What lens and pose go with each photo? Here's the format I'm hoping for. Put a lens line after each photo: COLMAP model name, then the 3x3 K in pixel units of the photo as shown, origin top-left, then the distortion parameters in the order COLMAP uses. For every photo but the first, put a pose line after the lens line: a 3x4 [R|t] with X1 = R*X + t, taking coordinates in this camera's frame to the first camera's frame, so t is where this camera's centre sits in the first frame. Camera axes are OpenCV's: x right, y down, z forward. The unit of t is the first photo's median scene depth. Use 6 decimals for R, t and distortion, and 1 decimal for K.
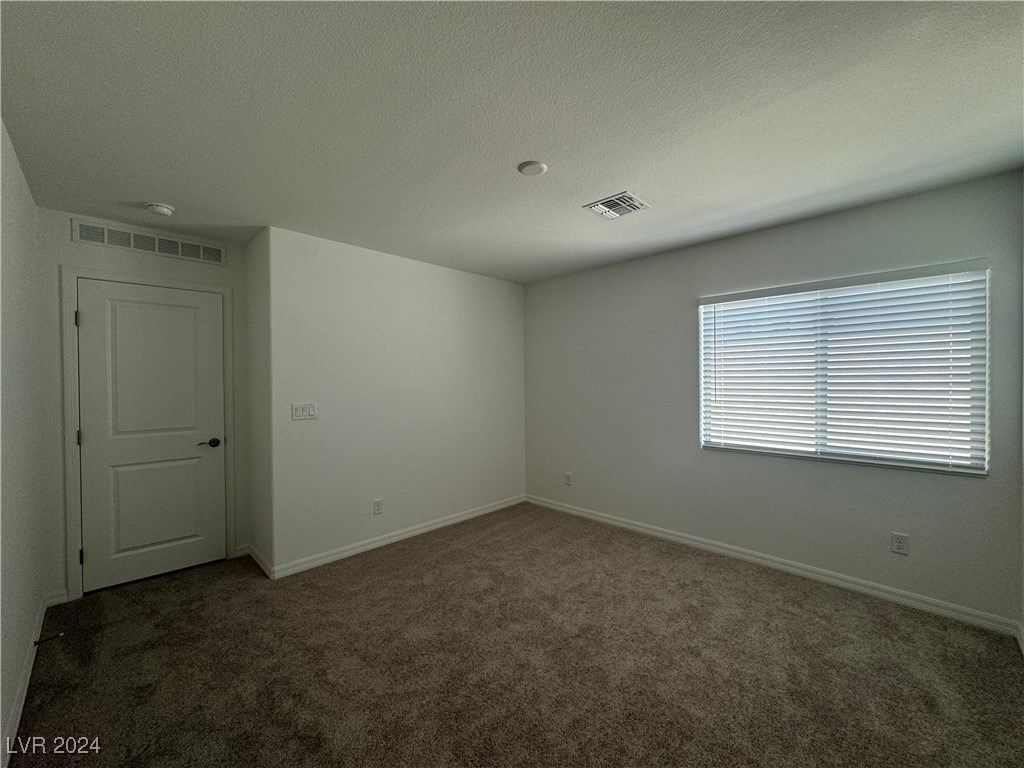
lens RADIAL K [[420.4, 0, 512.0], [0, 420.4, 384.0], [0, 0, 1]] dist [0.015717, -0.000039]
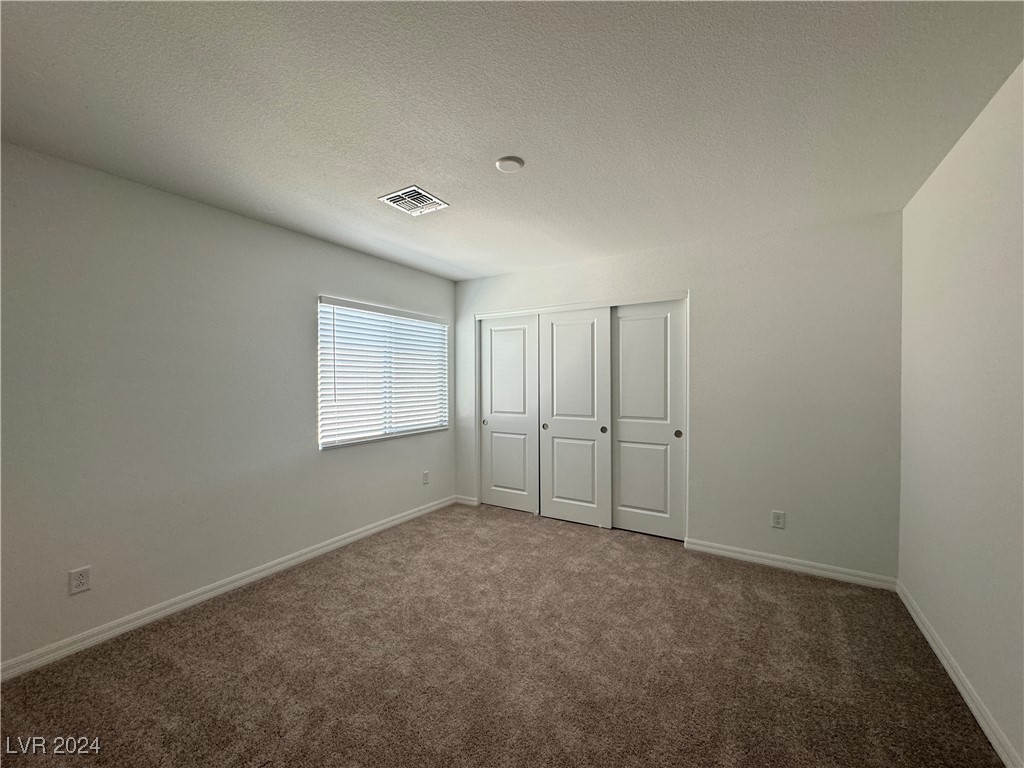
lens RADIAL K [[420.4, 0, 512.0], [0, 420.4, 384.0], [0, 0, 1]] dist [0.015717, -0.000039]
pose [[-0.225384, -0.005282, 0.974256, -0.618228], [0.011292, 0.999904, 0.008034, -0.004346], [-0.974204, 0.012812, -0.225303, 0.820857]]
